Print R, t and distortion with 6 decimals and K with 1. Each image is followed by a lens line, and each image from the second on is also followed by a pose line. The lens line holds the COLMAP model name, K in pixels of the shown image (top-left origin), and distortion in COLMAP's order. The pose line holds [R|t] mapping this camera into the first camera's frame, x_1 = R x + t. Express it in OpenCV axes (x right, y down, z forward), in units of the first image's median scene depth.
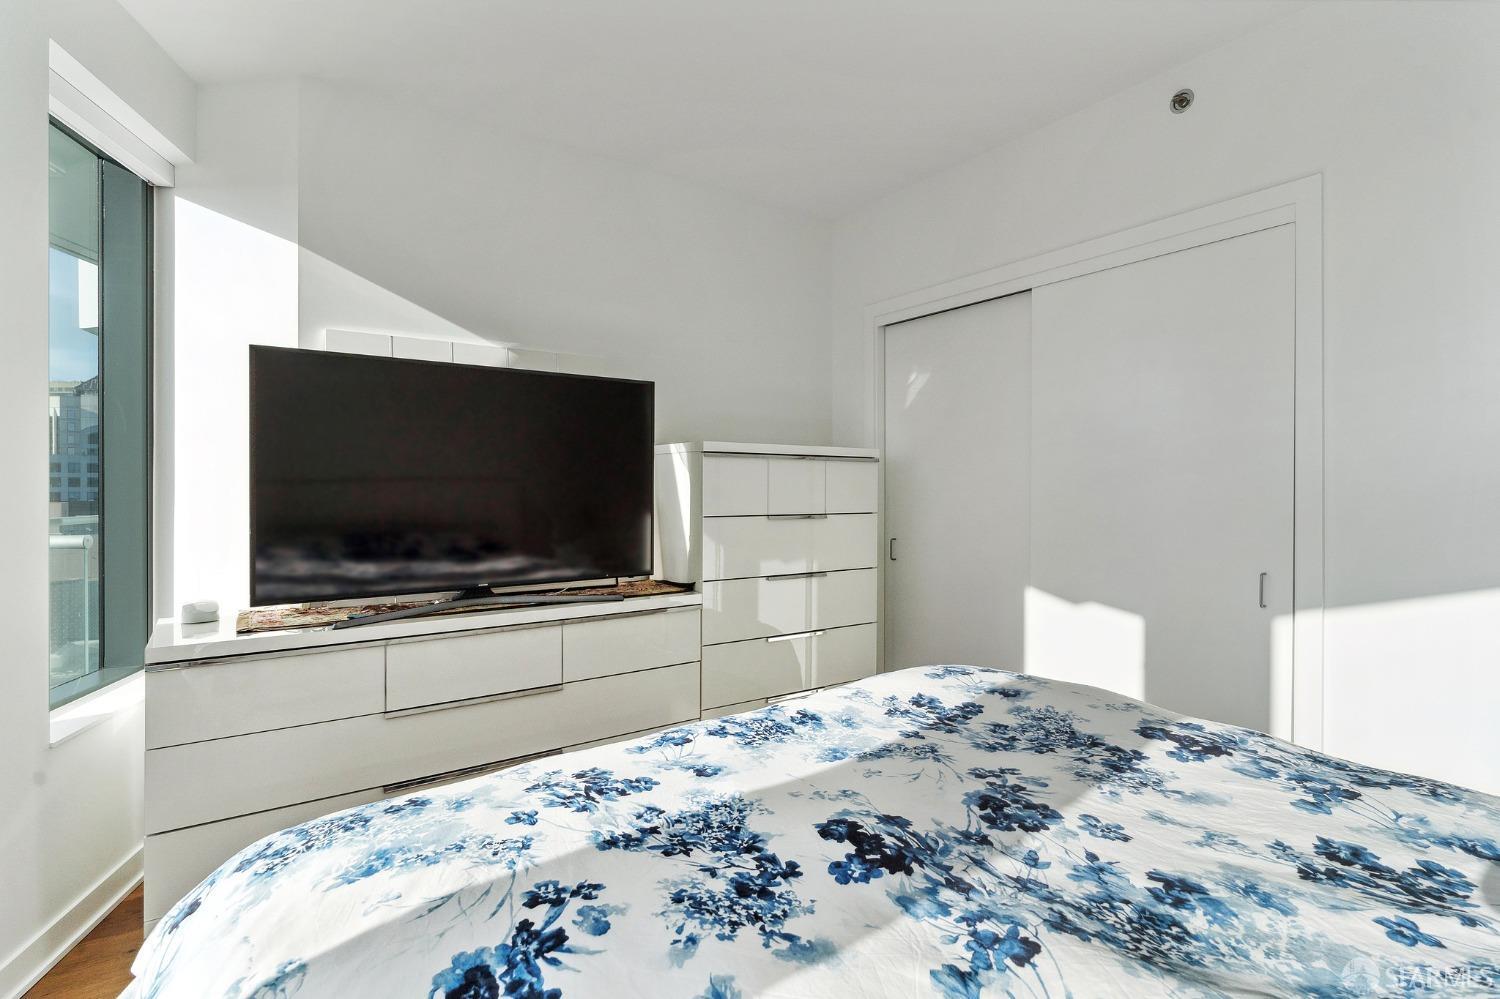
lens RADIAL K [[727.2, 0, 742.4], [0, 727.2, 495.9], [0, 0, 1]] dist [-0.012864, -0.000125]
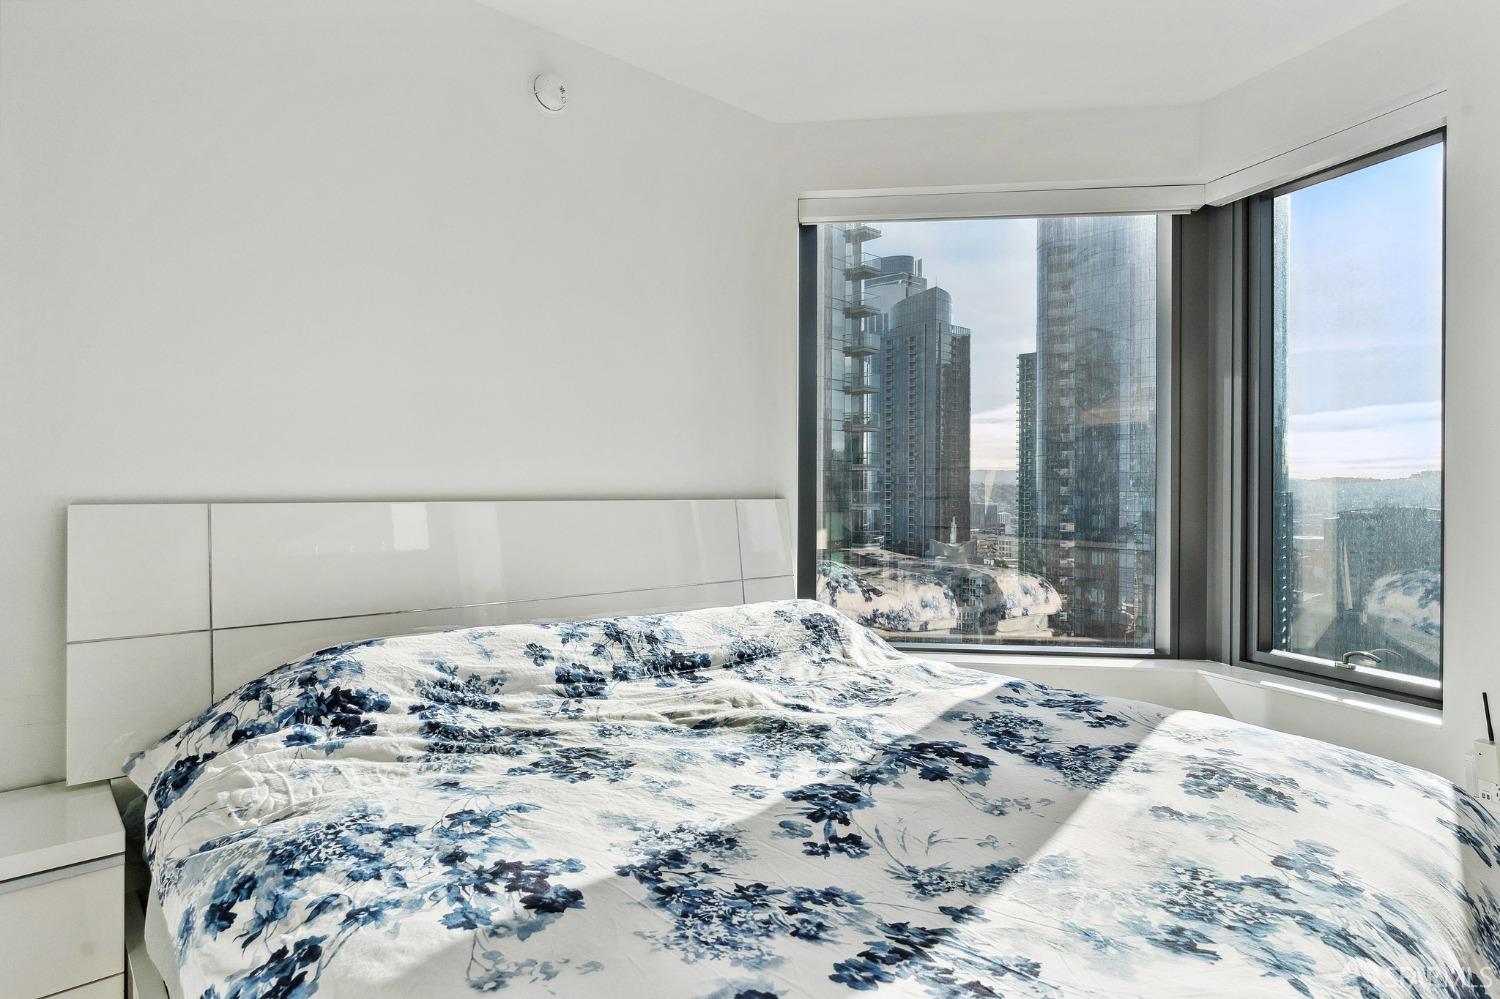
lens RADIAL K [[831.9, 0, 752.3], [0, 831.9, 489.5], [0, 0, 1]] dist [-0.017752, 0.007608]
pose [[-0.989178, -0.004036, -0.146667, 0.561534], [-0.006462, 0.999850, 0.016073, -0.012453], [0.146580, 0.016846, -0.989055, 1.835420]]
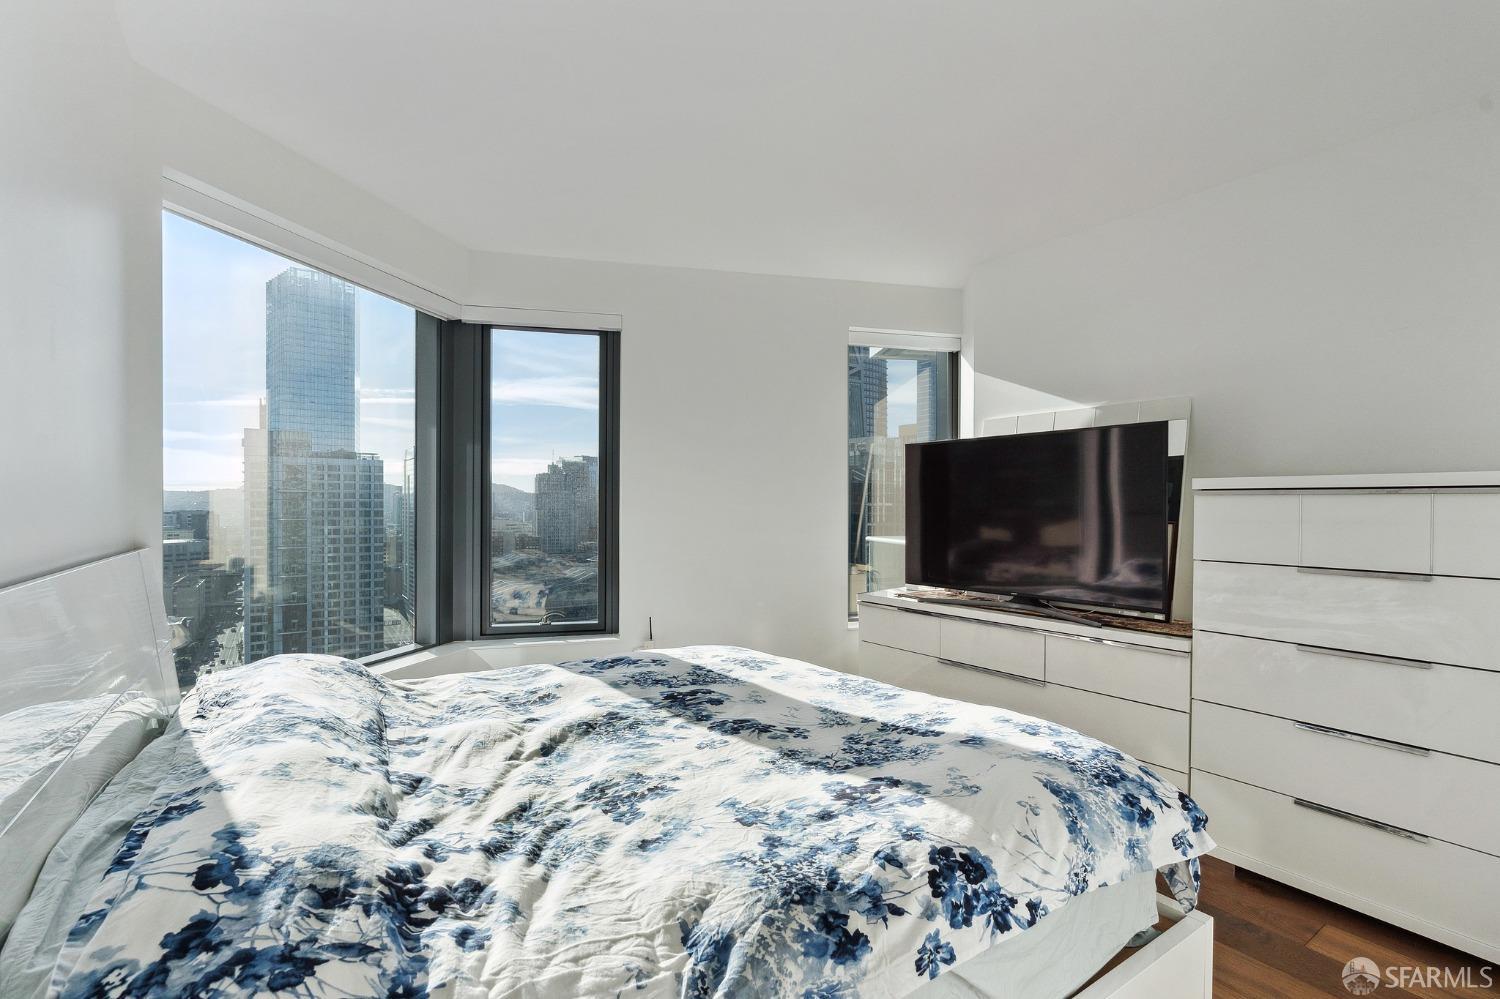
lens RADIAL K [[683.7, 0, 756.1], [0, 683.7, 504.0], [0, 0, 1]] dist [-0.007937, 0.002463]
pose [[0.024740, -0.002576, -0.999691, 1.673719], [-0.018162, 0.999830, -0.003026, -0.061932], [0.999529, 0.018231, 0.024689, 0.866232]]
